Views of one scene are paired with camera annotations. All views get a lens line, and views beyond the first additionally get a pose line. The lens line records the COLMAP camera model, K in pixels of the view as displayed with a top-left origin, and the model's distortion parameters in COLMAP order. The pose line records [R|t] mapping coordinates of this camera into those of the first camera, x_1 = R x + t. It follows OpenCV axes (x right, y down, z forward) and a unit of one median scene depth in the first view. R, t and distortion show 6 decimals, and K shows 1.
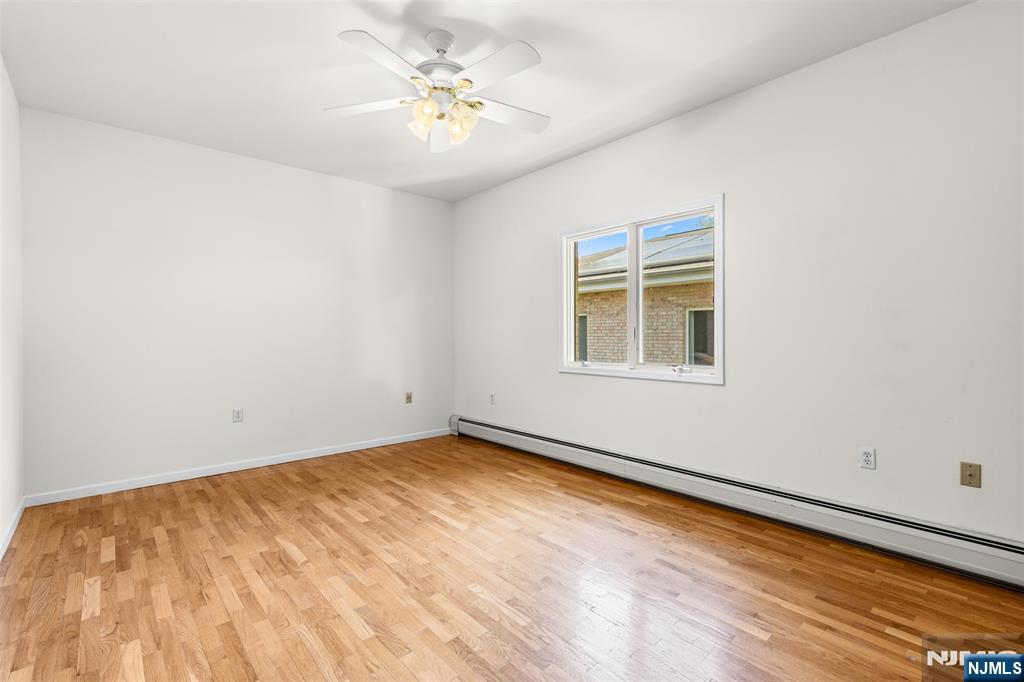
lens RADIAL K [[458.6, 0, 511.3], [0, 458.6, 334.7], [0, 0, 1]] dist [0.006708, -0.000788]
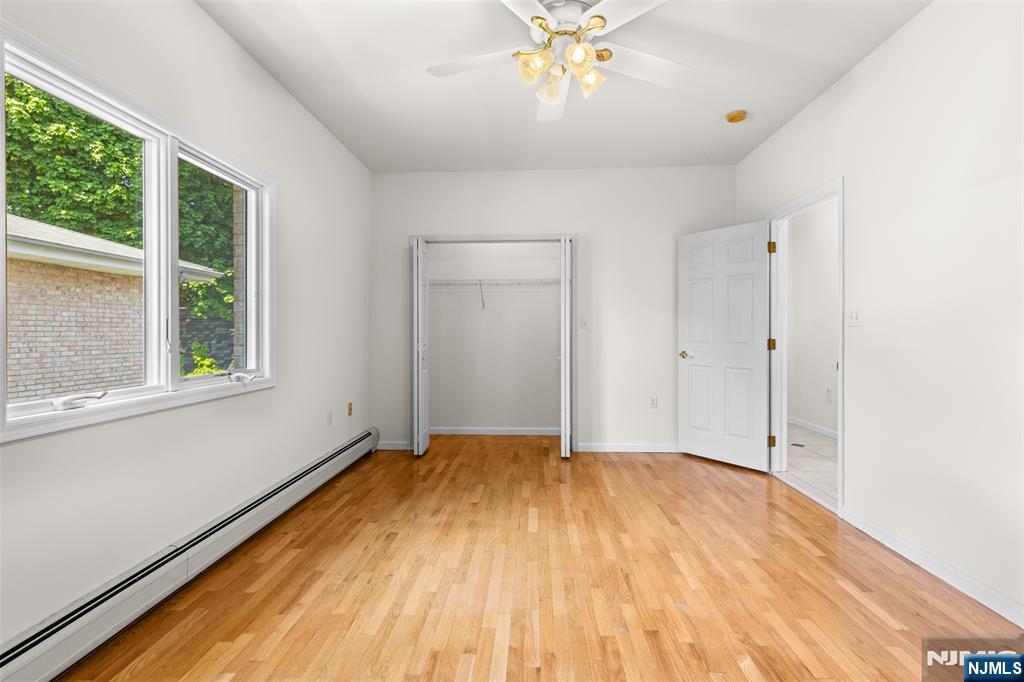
lens RADIAL K [[458.6, 0, 511.3], [0, 458.6, 334.7], [0, 0, 1]] dist [0.006708, -0.000788]
pose [[-0.714438, 0.002011, 0.699696, -0.684706], [0.004763, 0.999987, 0.001990, 0.005942], [-0.699683, 0.004754, -0.714438, 1.726106]]
